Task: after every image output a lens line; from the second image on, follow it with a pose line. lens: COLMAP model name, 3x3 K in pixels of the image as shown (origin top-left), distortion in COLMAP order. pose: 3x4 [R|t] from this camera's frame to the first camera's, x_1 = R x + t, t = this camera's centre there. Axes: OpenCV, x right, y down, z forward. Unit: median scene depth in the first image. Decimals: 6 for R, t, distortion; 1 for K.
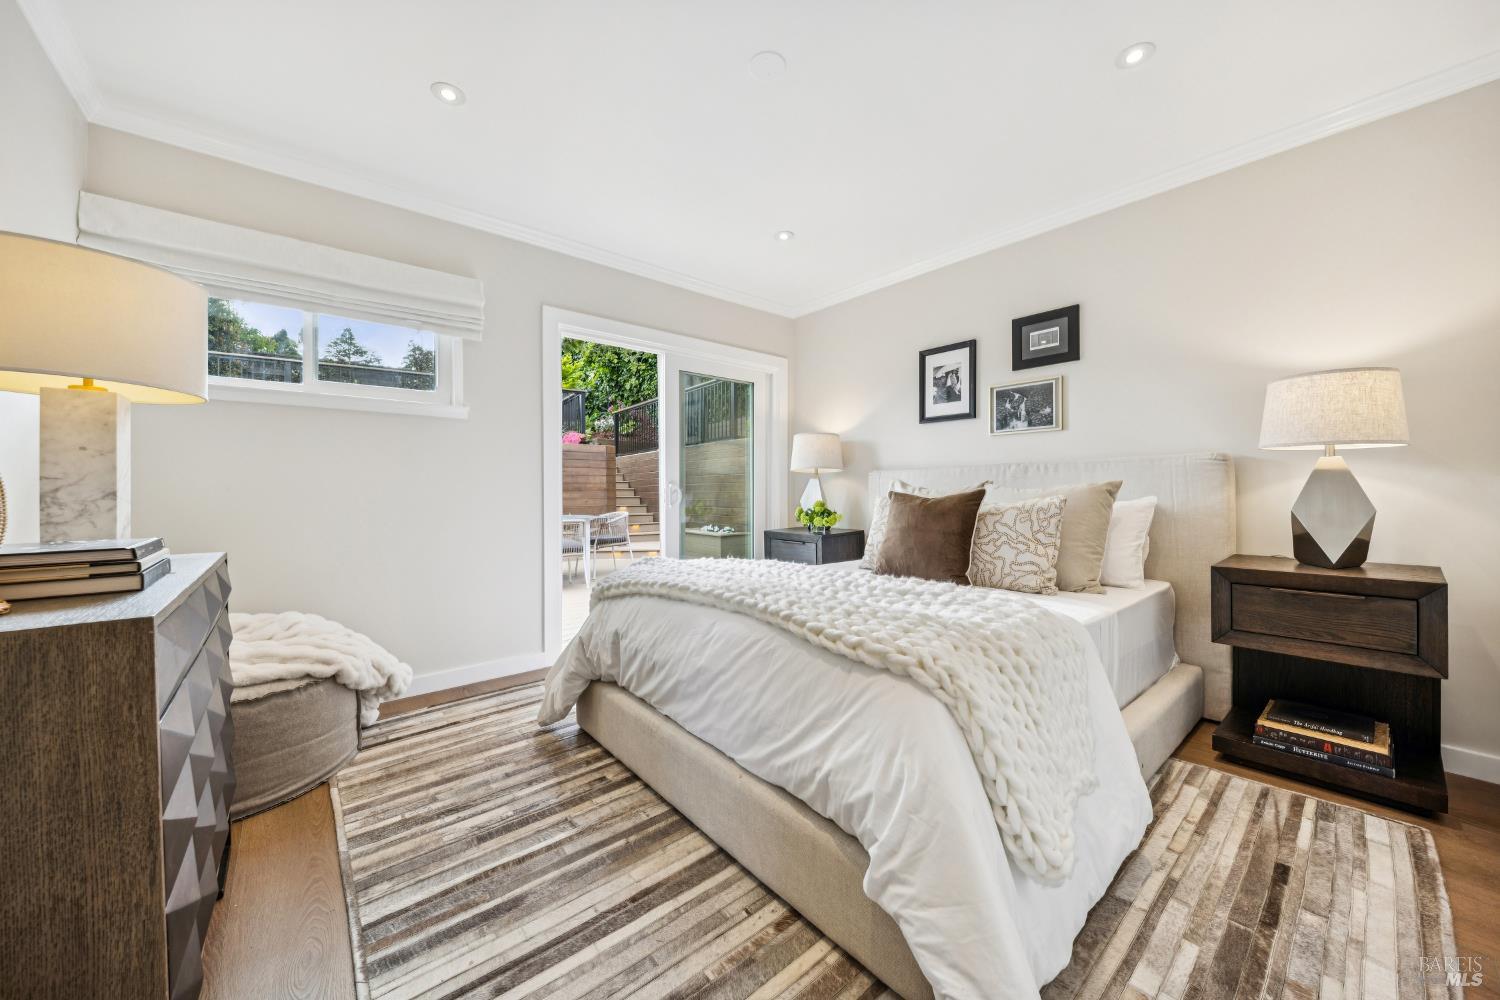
lens RADIAL K [[540.1, 0, 745.8], [0, 540.1, 495.9], [0, 0, 1]] dist [-0.012983, -0.001009]
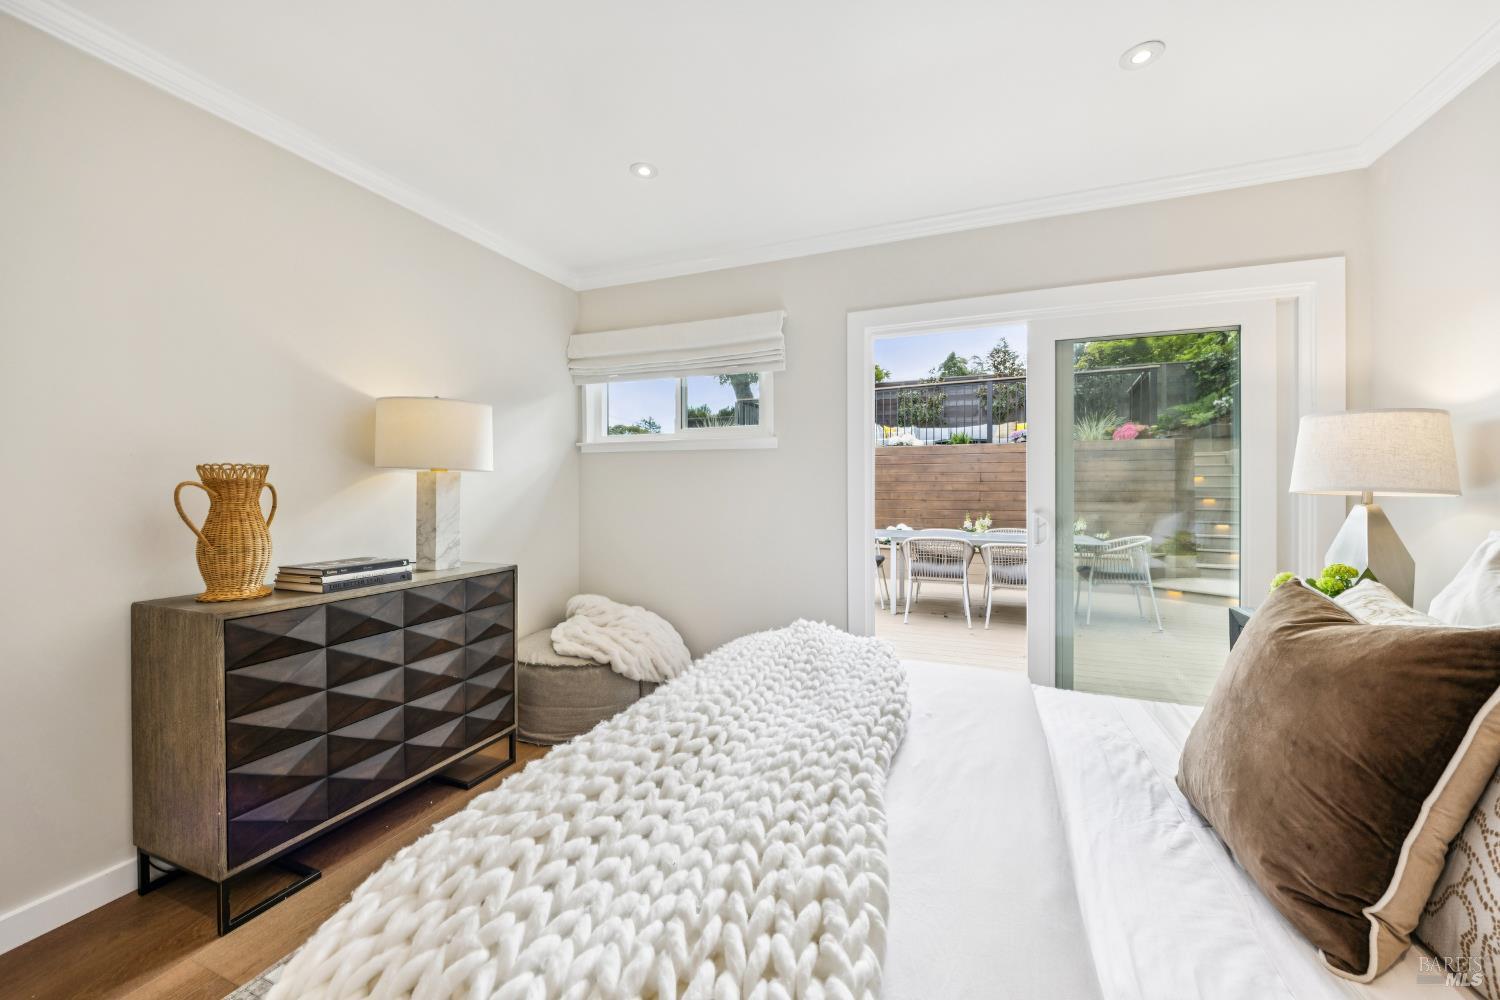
lens RADIAL K [[574.7, 0, 748.3], [0, 574.7, 497.6], [0, 0, 1]] dist [0.003227, 0.000040]
pose [[0.488576, 0.006218, -0.872499, 0.599009], [-0.004369, 0.999980, 0.004680, -0.074980], [0.872511, 0.001525, 0.488593, 0.592582]]
